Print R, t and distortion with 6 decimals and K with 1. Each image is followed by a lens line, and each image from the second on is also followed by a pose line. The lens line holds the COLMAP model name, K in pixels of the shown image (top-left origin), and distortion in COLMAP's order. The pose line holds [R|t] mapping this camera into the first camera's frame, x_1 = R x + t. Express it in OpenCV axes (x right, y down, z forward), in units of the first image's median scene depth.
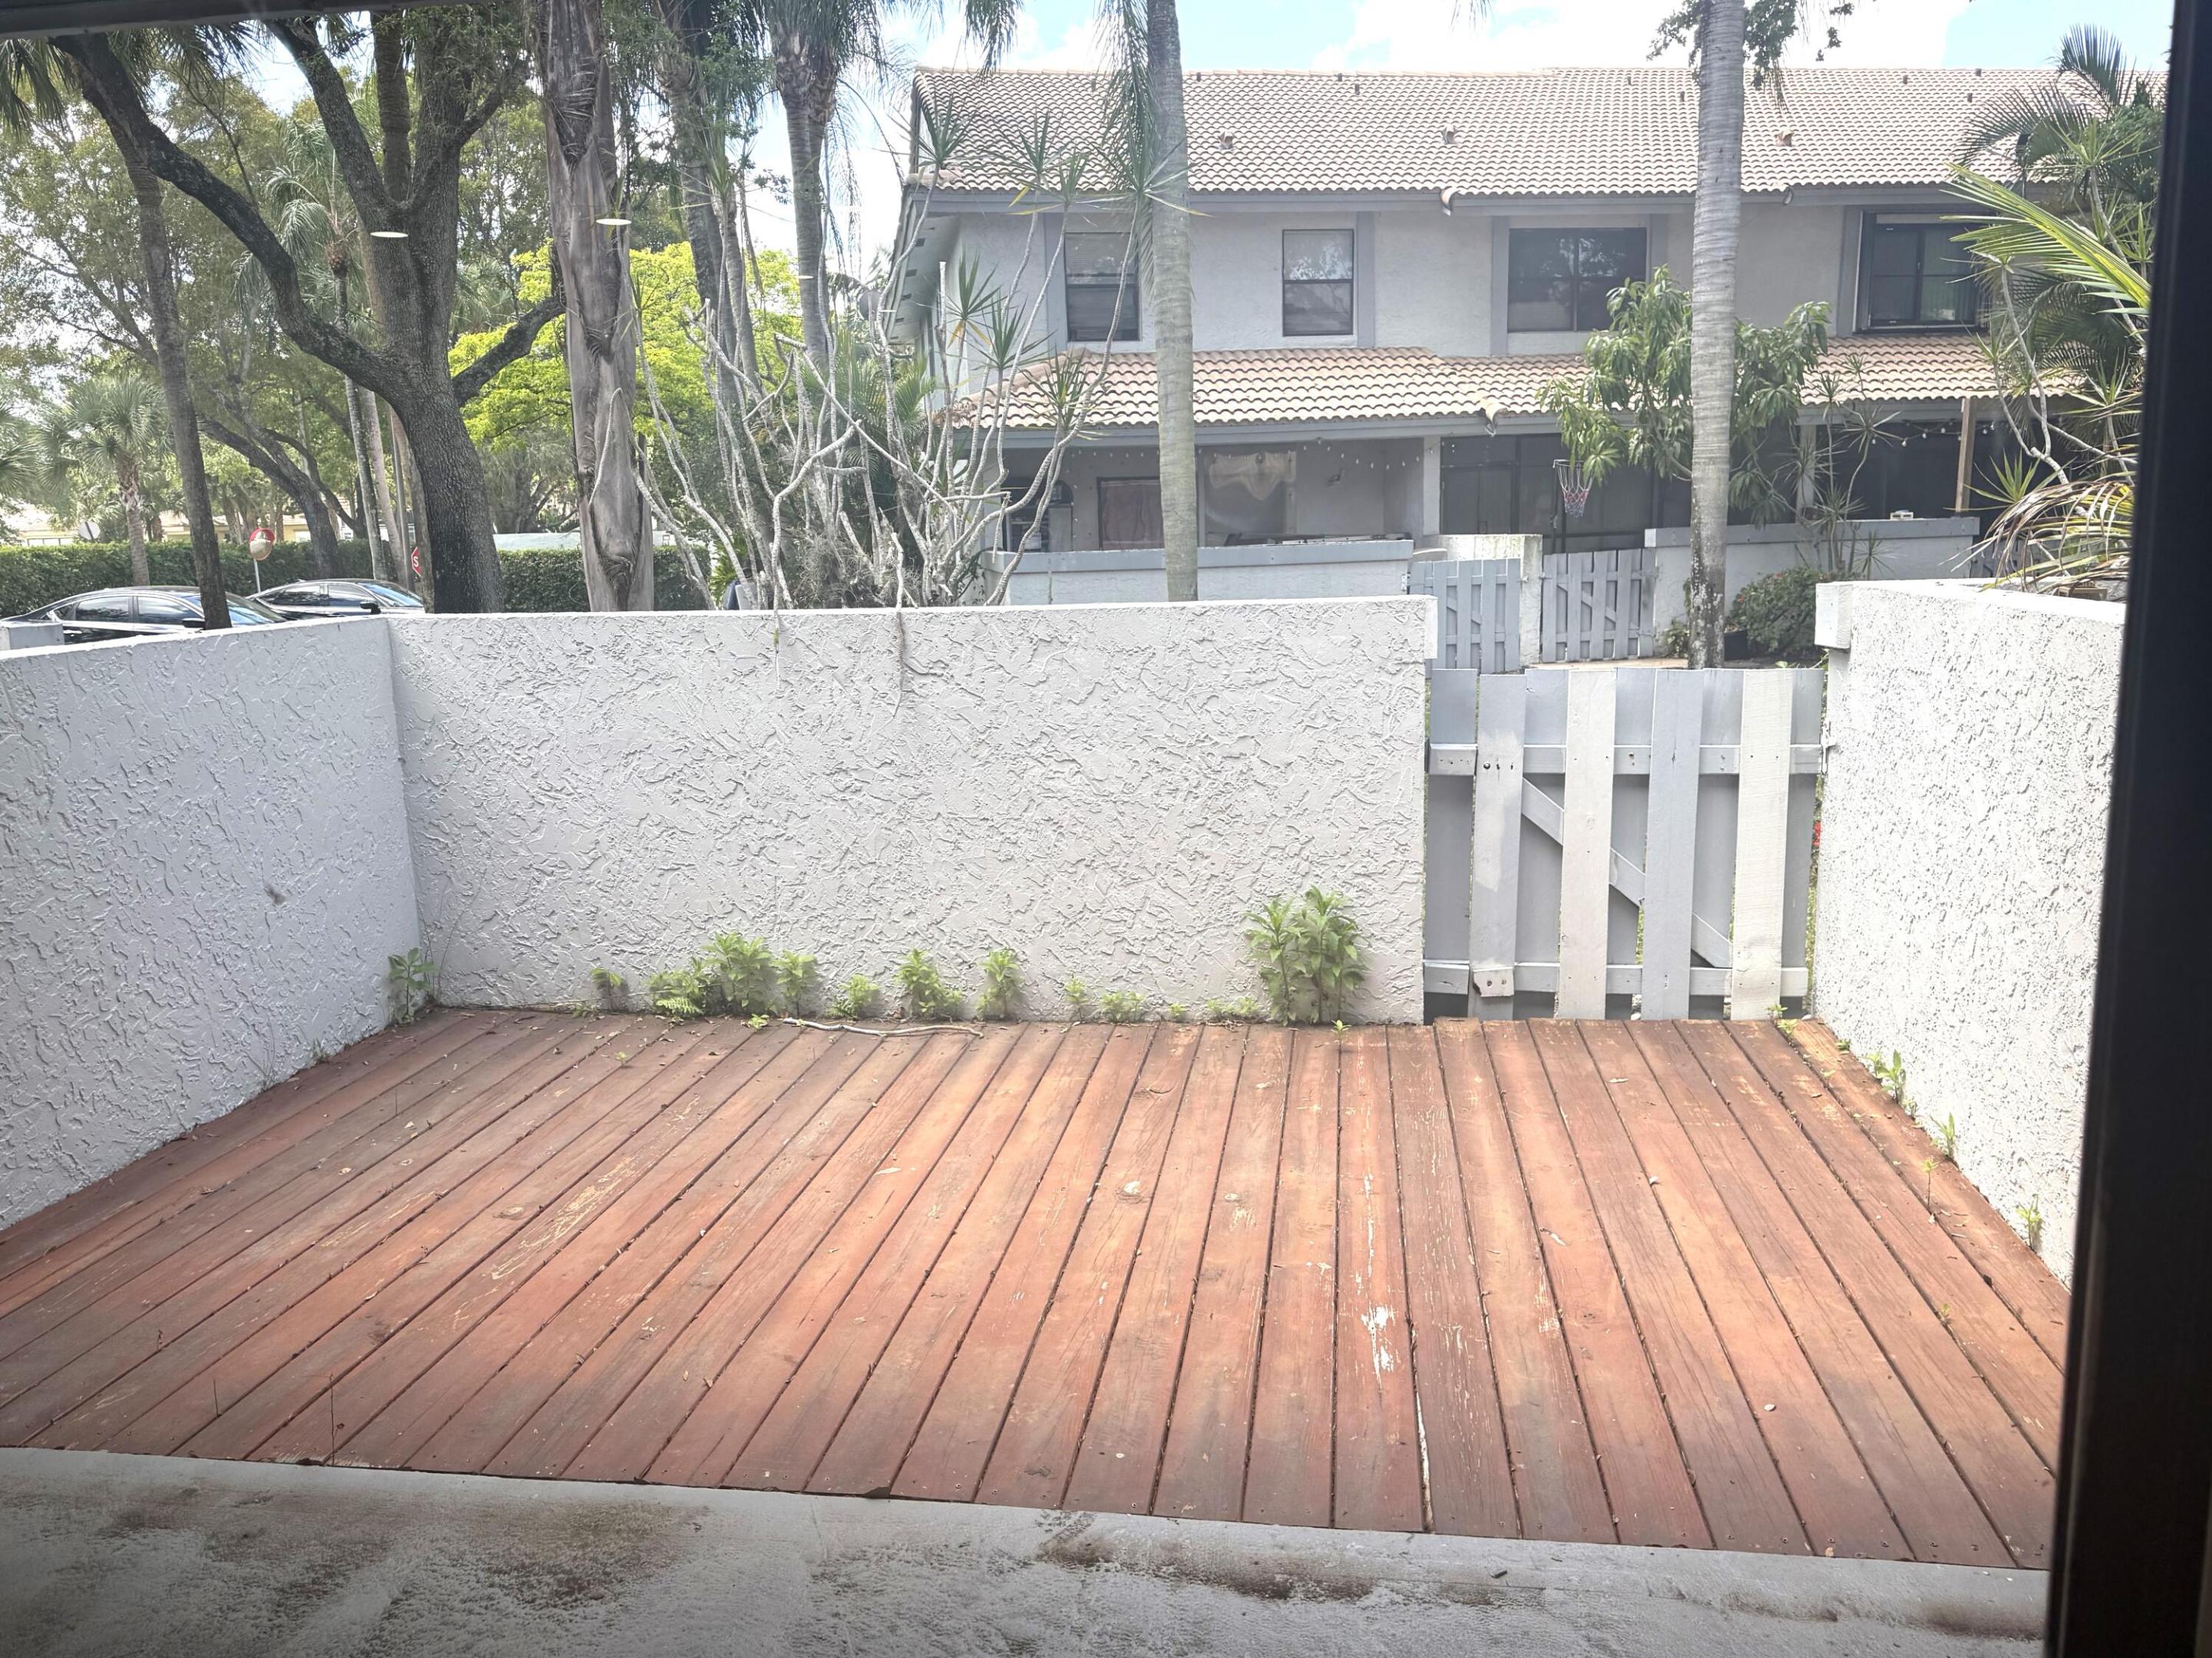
lens RADIAL K [[1626.6, 0, 1106.0], [0, 1626.6, 829.0], [0, 0, 1]] dist [-0.005979, -0.003666]
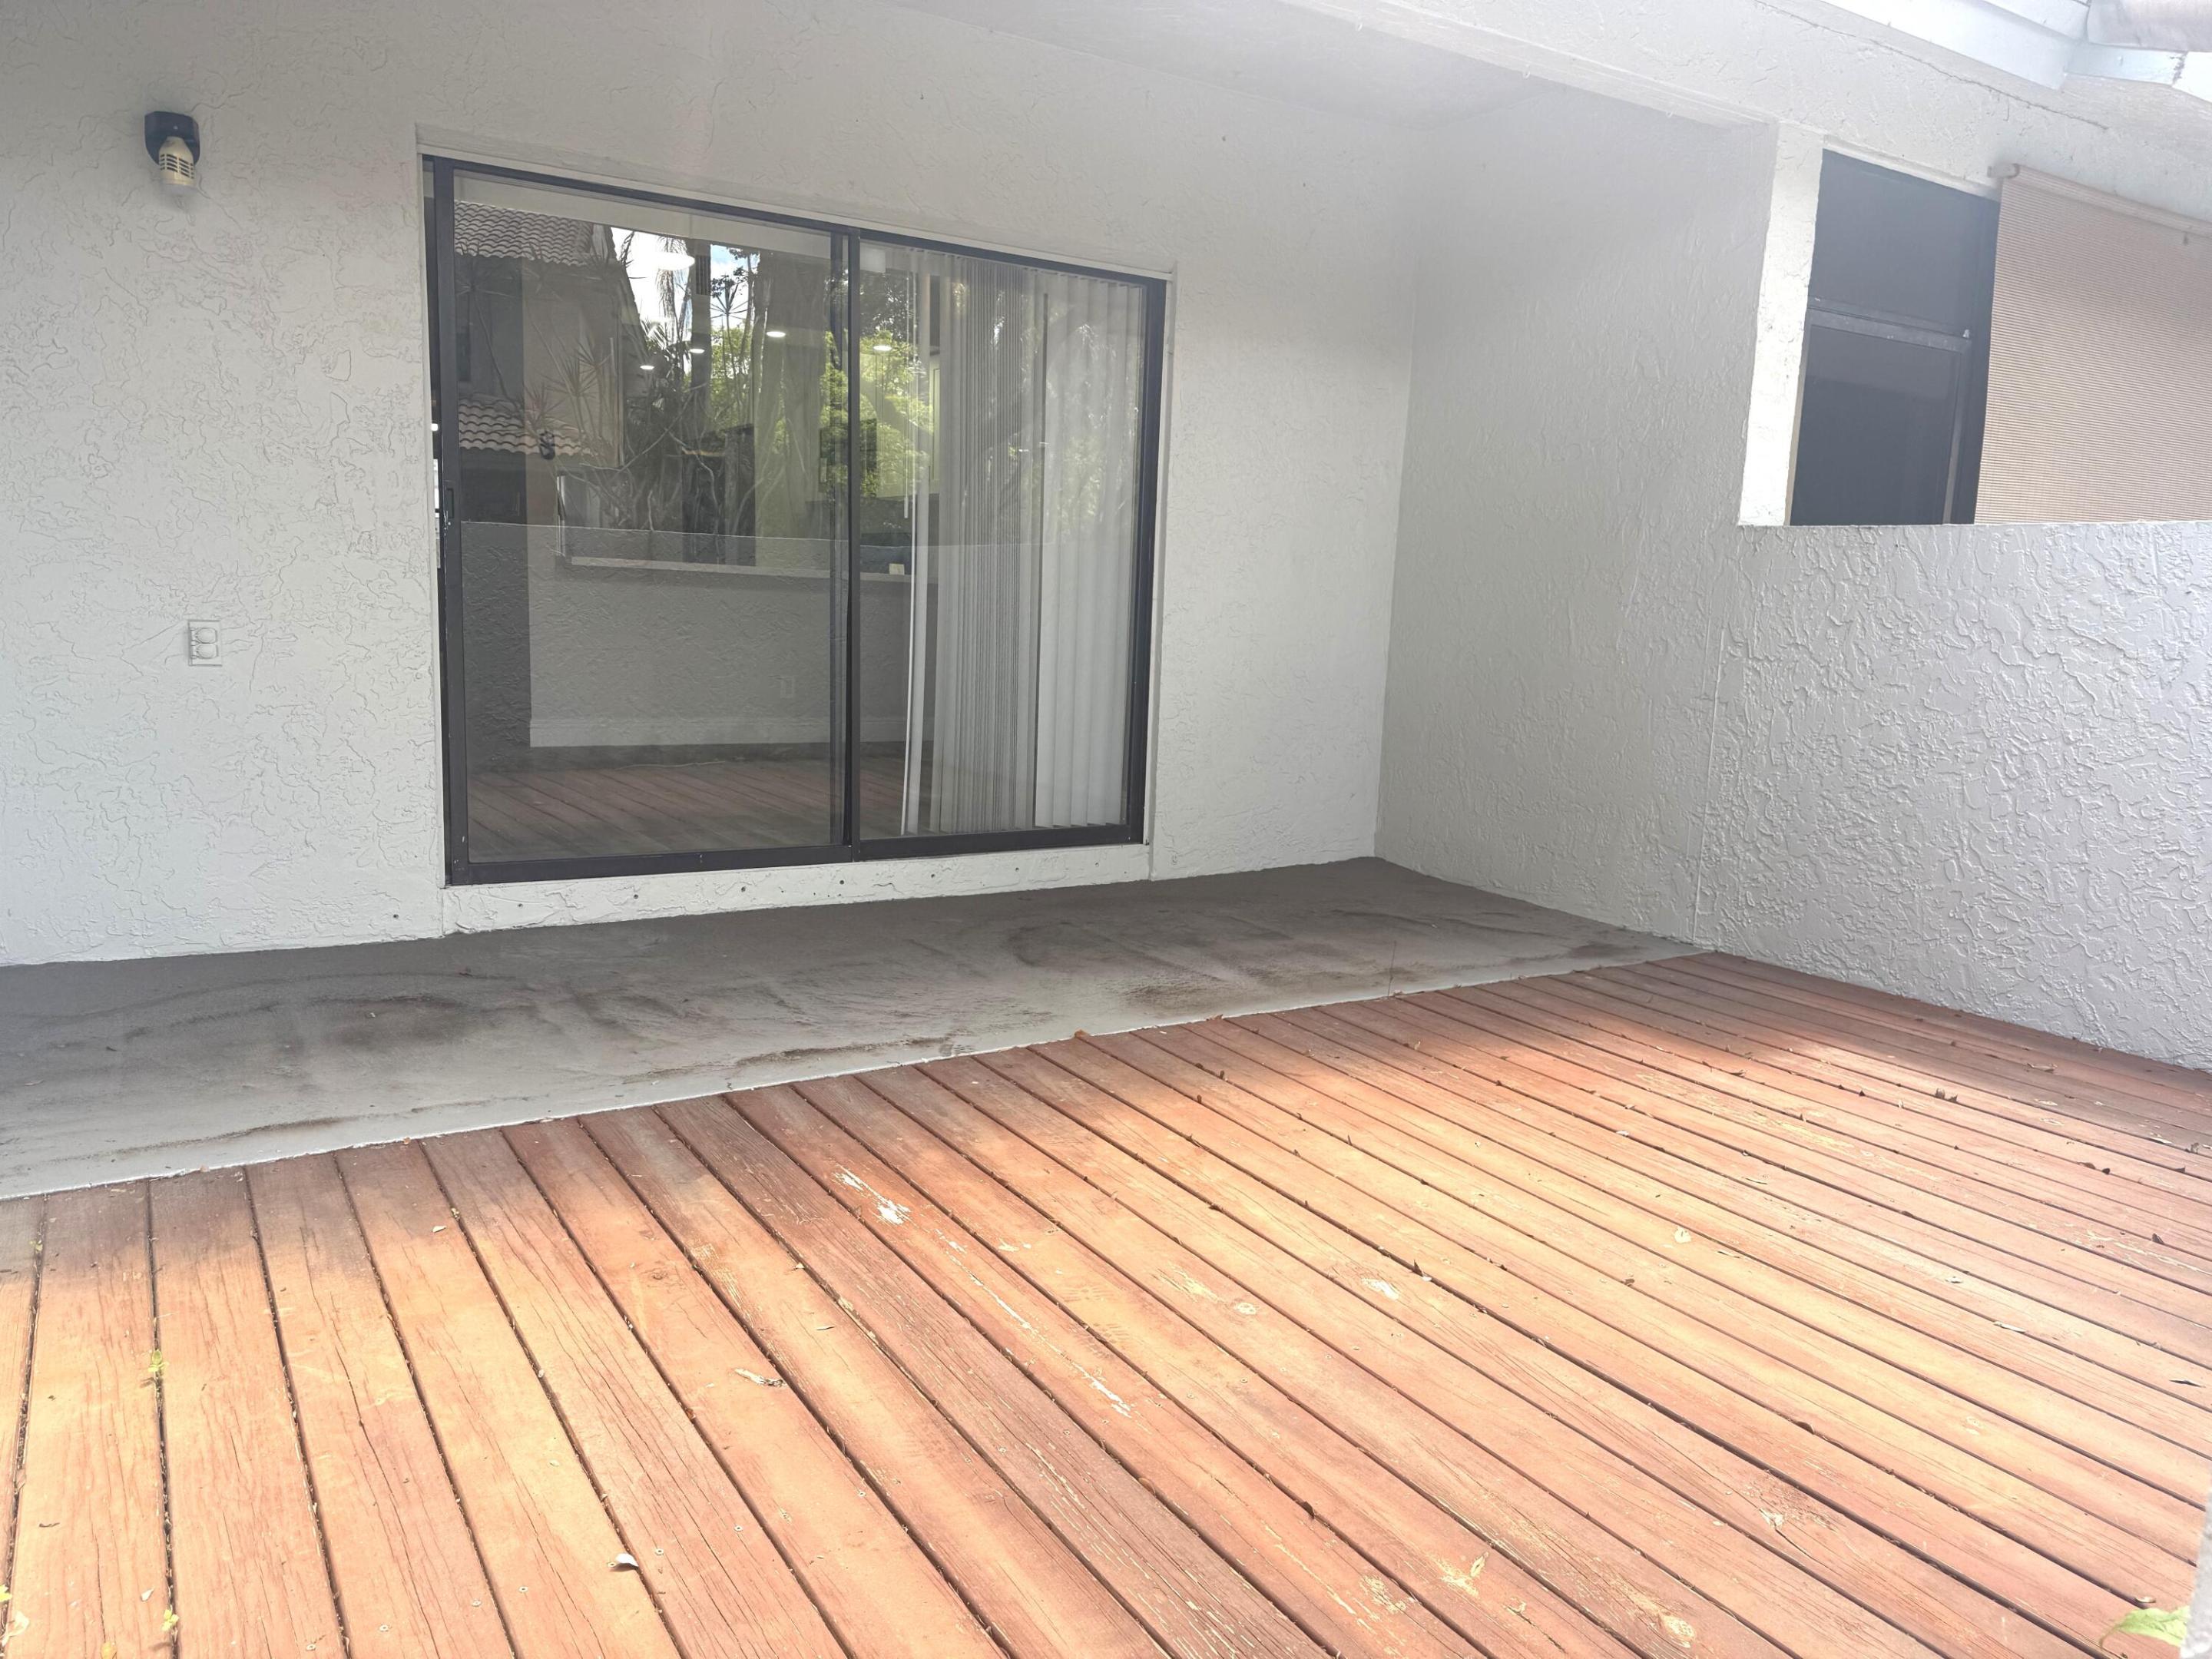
lens RADIAL K [[1546.0, 0, 1106.0], [0, 1546.0, 829.5], [0, 0, 1]] dist [0.008931, 0.001712]
pose [[-0.762310, 0.101953, -0.639131, 0.522940], [-0.128275, 0.944125, 0.303602, -0.142062], [0.634373, 0.313423, -0.706638, 1.415511]]
